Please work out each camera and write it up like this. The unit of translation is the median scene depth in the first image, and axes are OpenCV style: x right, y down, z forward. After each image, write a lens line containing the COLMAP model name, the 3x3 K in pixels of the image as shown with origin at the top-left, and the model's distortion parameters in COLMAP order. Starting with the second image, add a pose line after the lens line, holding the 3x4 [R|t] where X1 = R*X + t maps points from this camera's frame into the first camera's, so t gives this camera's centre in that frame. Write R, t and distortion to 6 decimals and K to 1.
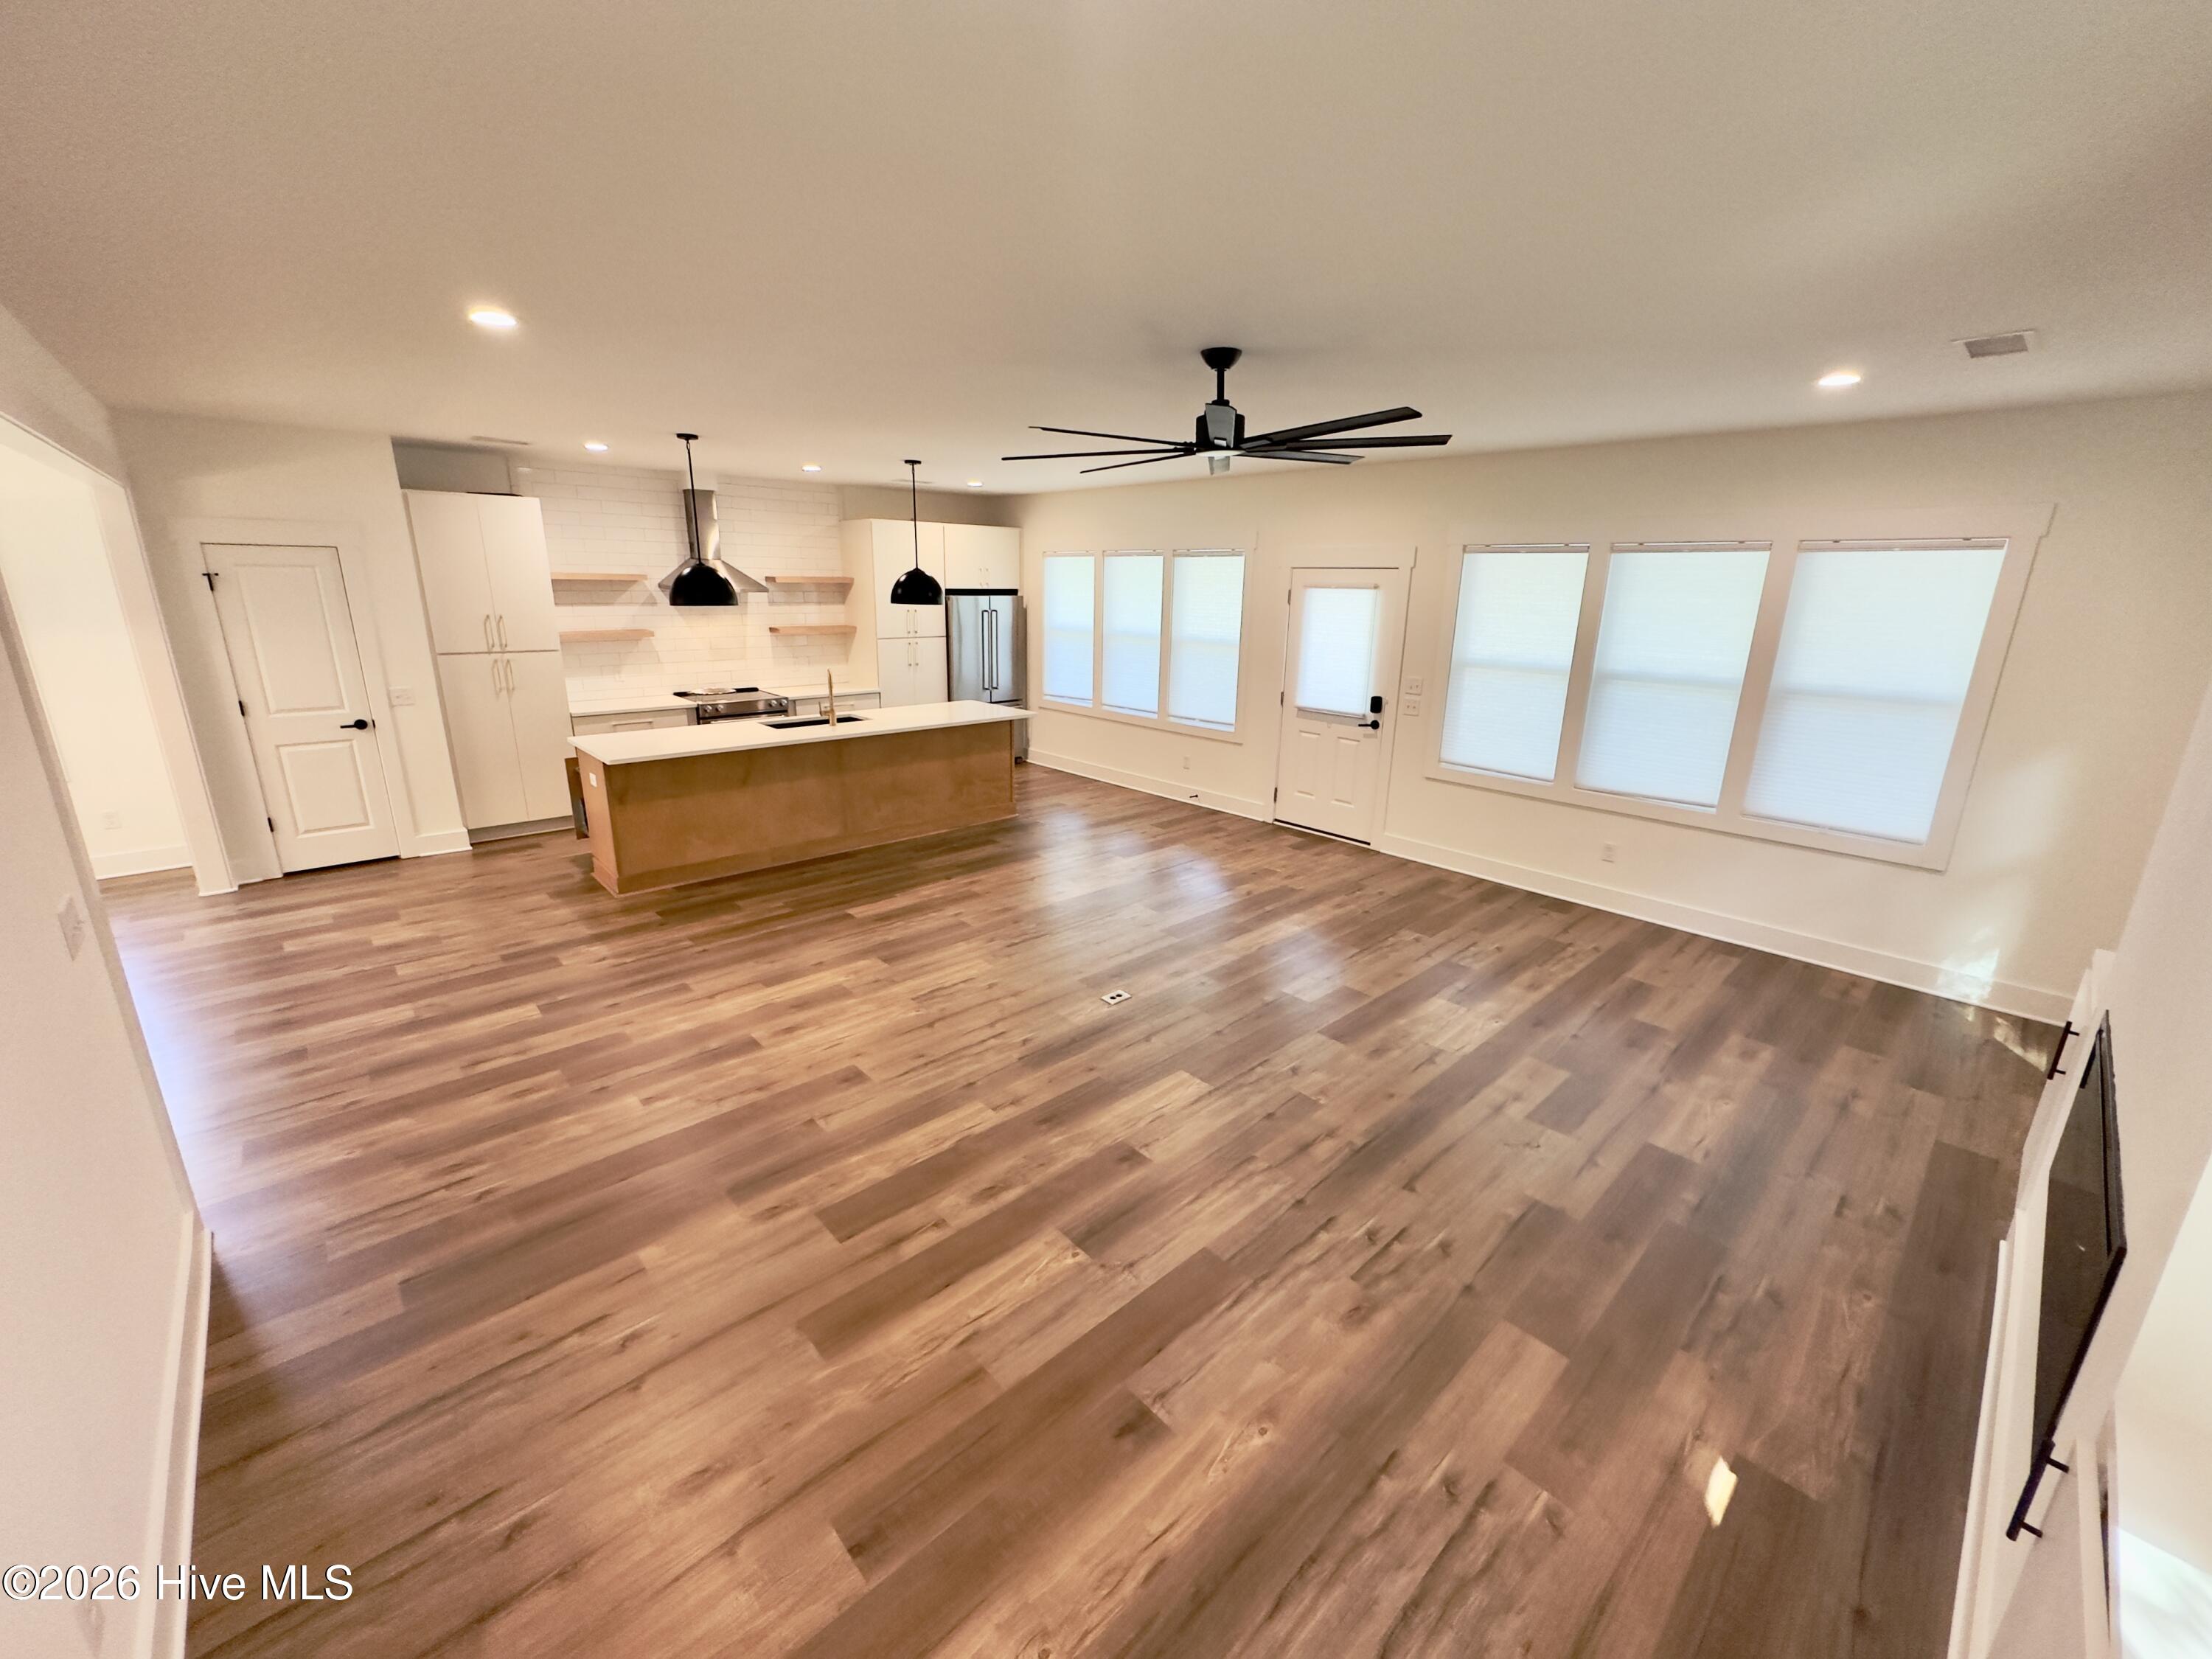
lens RADIAL K [[877.8, 0, 1108.9], [0, 877.8, 827.4], [0, 0, 1]] dist [-0.002654, -0.000446]
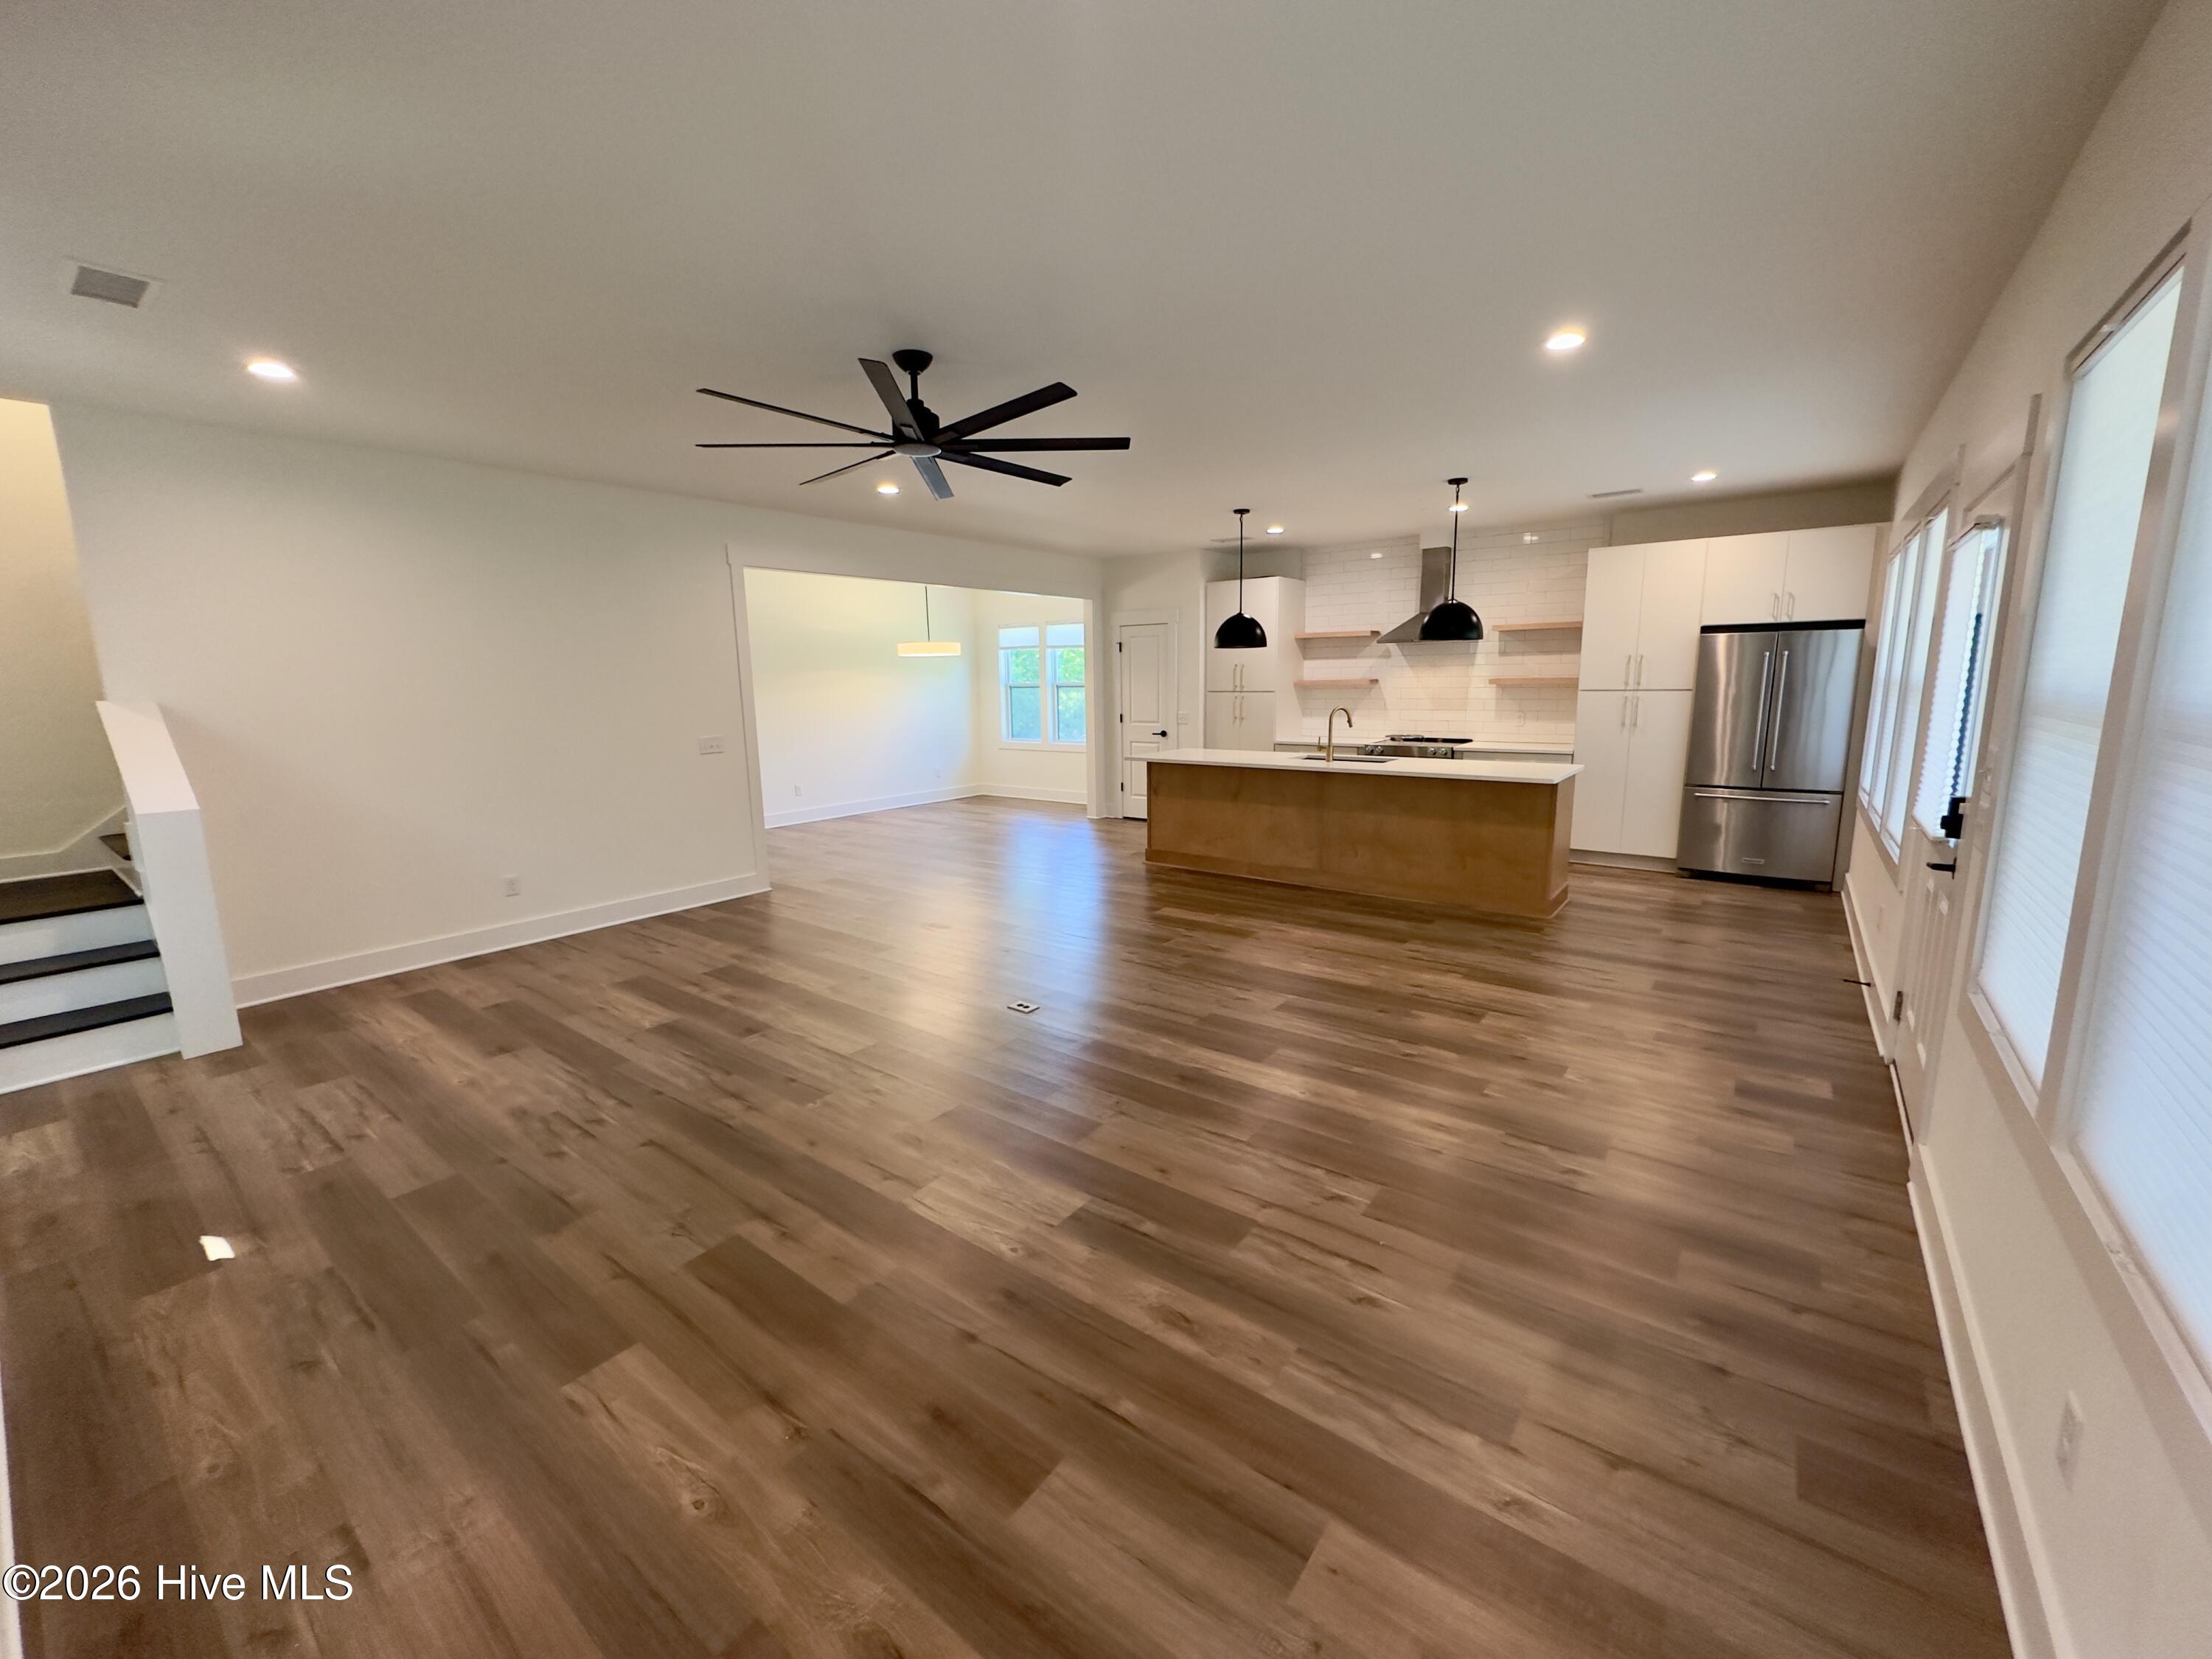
lens RADIAL K [[882.0, 0, 1109.8], [0, 882.0, 827.5], [0, 0, 1]] dist [-0.000482, 0.000105]
pose [[0.170218, 0.145797, -0.974561, 0.823650], [-0.250133, 0.962994, 0.100377, -0.105009], [0.953131, 0.226684, 0.200388, 0.733919]]
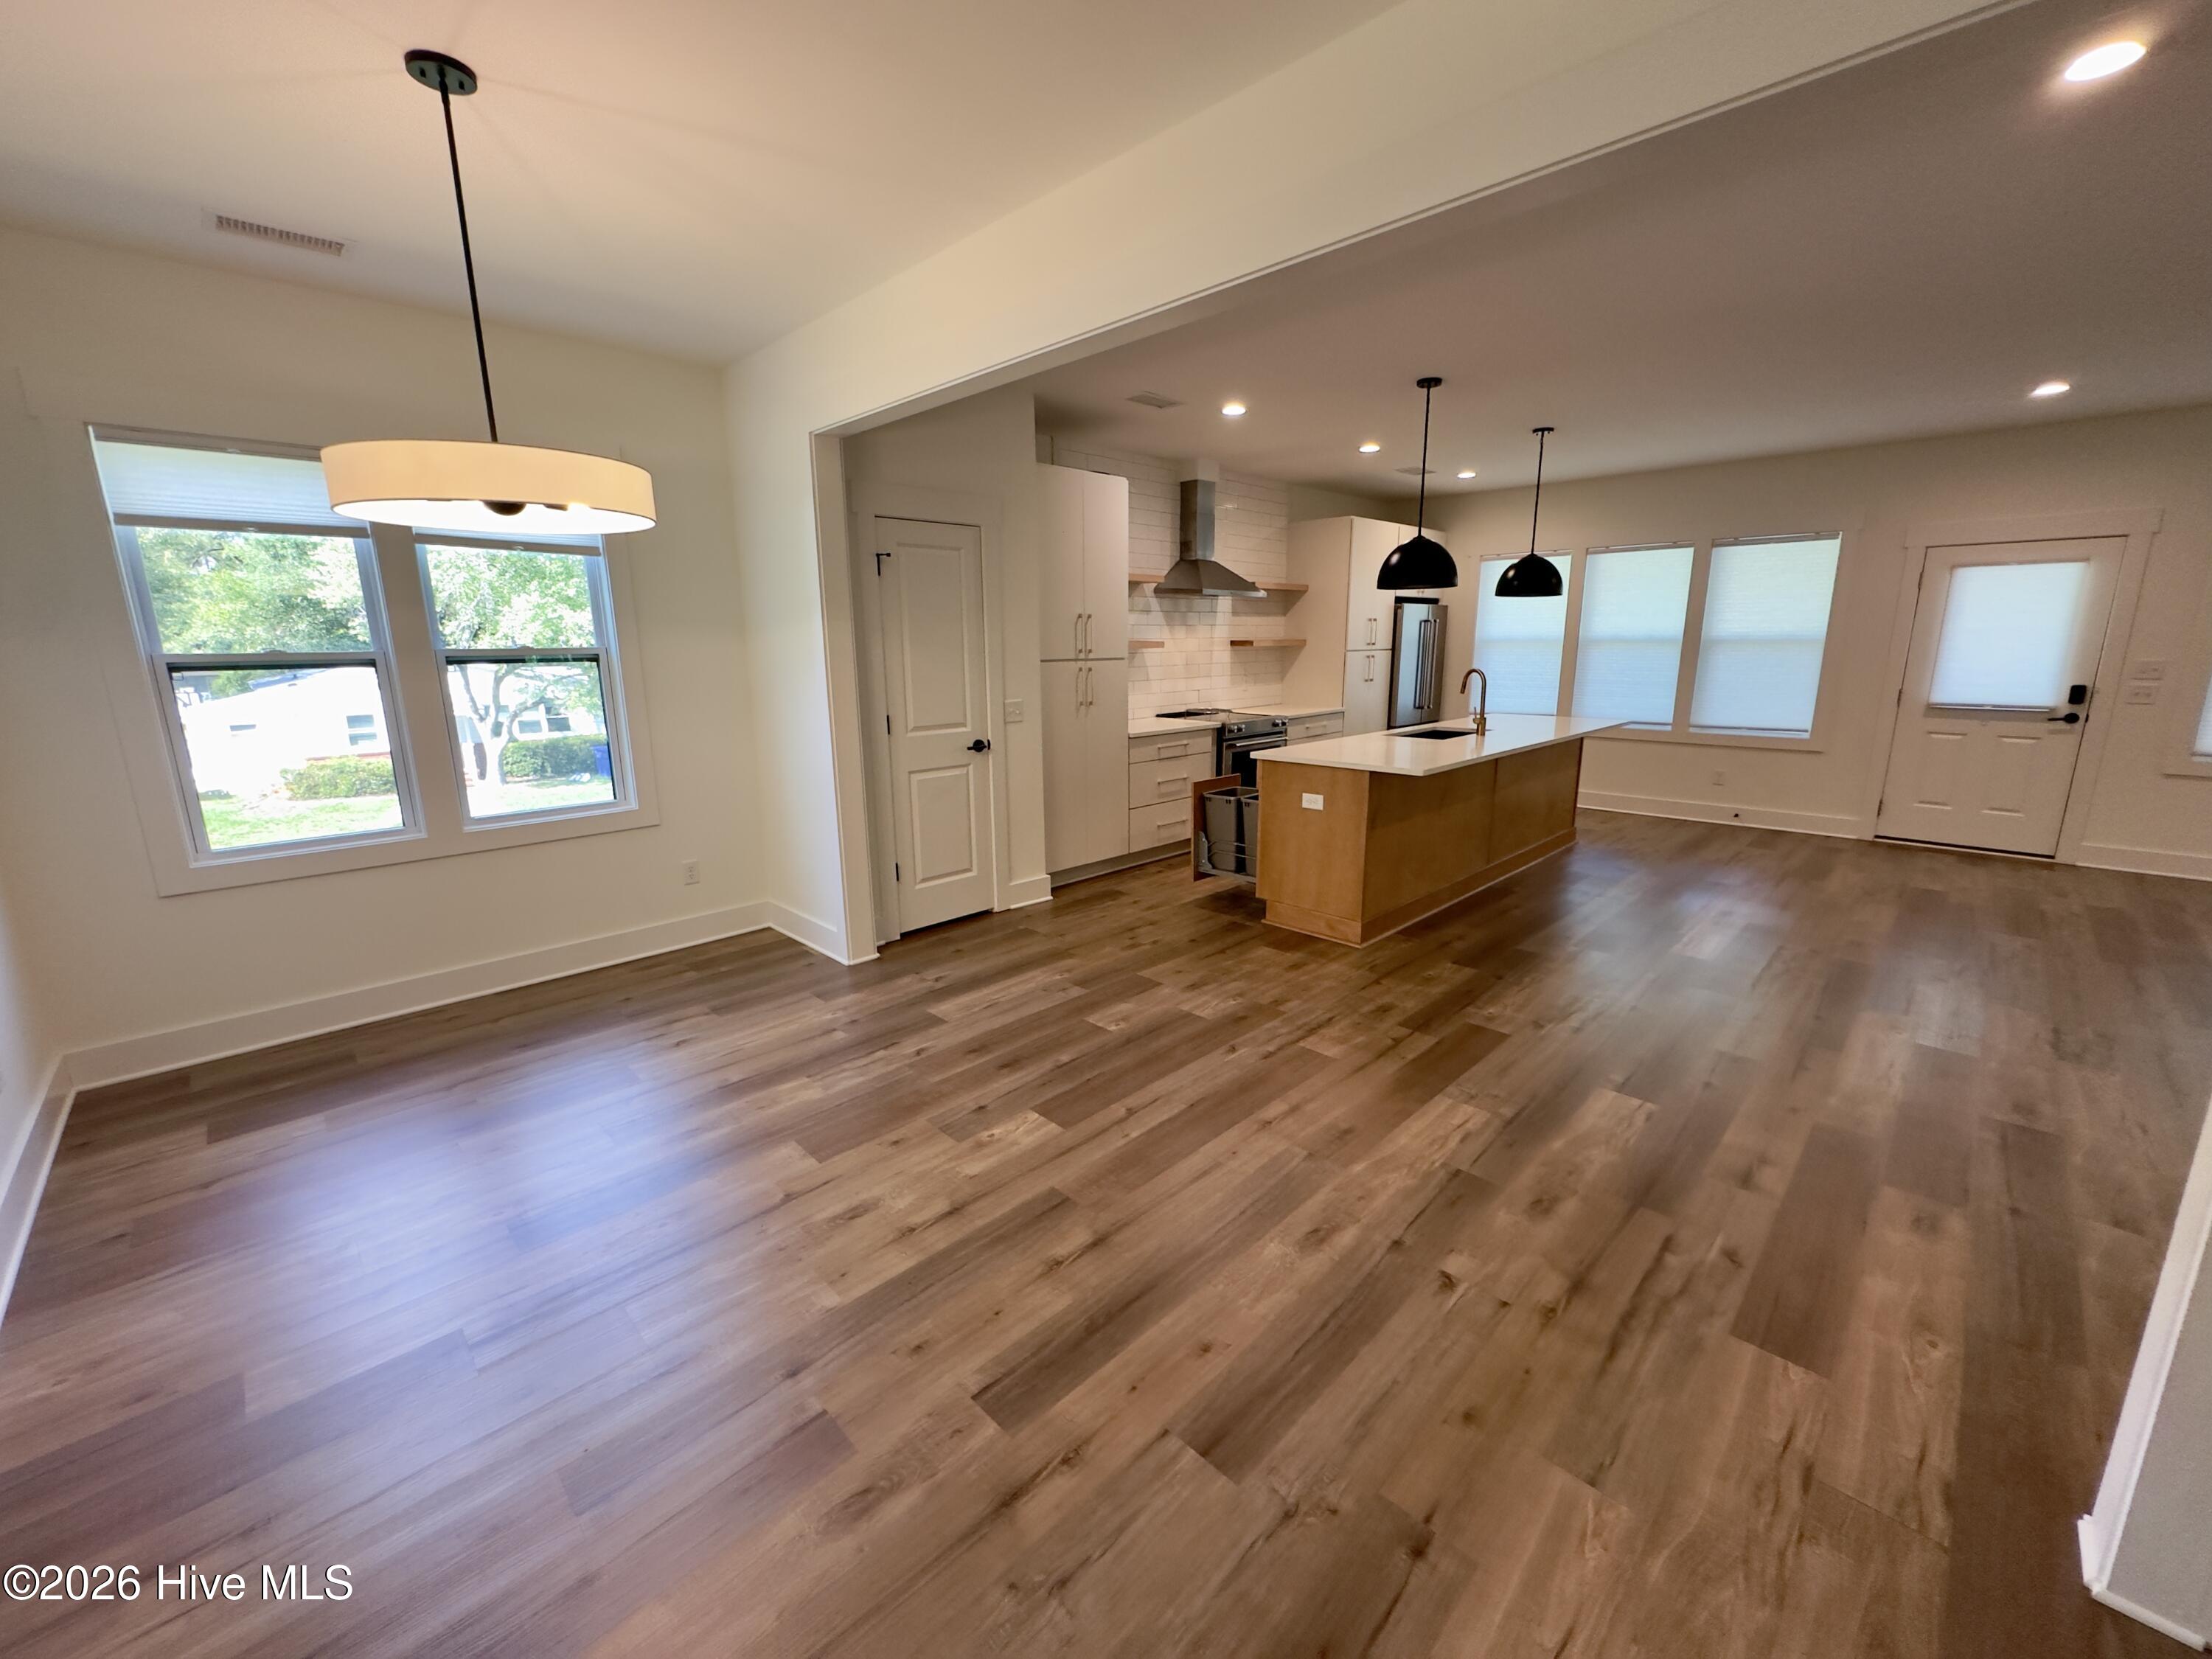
lens RADIAL K [[882.0, 0, 1109.8], [0, 882.0, 827.5], [0, 0, 1]] dist [-0.000482, 0.000105]
pose [[0.999012, -0.033174, 0.029578, -0.889202], [0.034938, 0.997511, -0.061252, 0.013435], [-0.027473, 0.062225, 0.997684, 0.223433]]
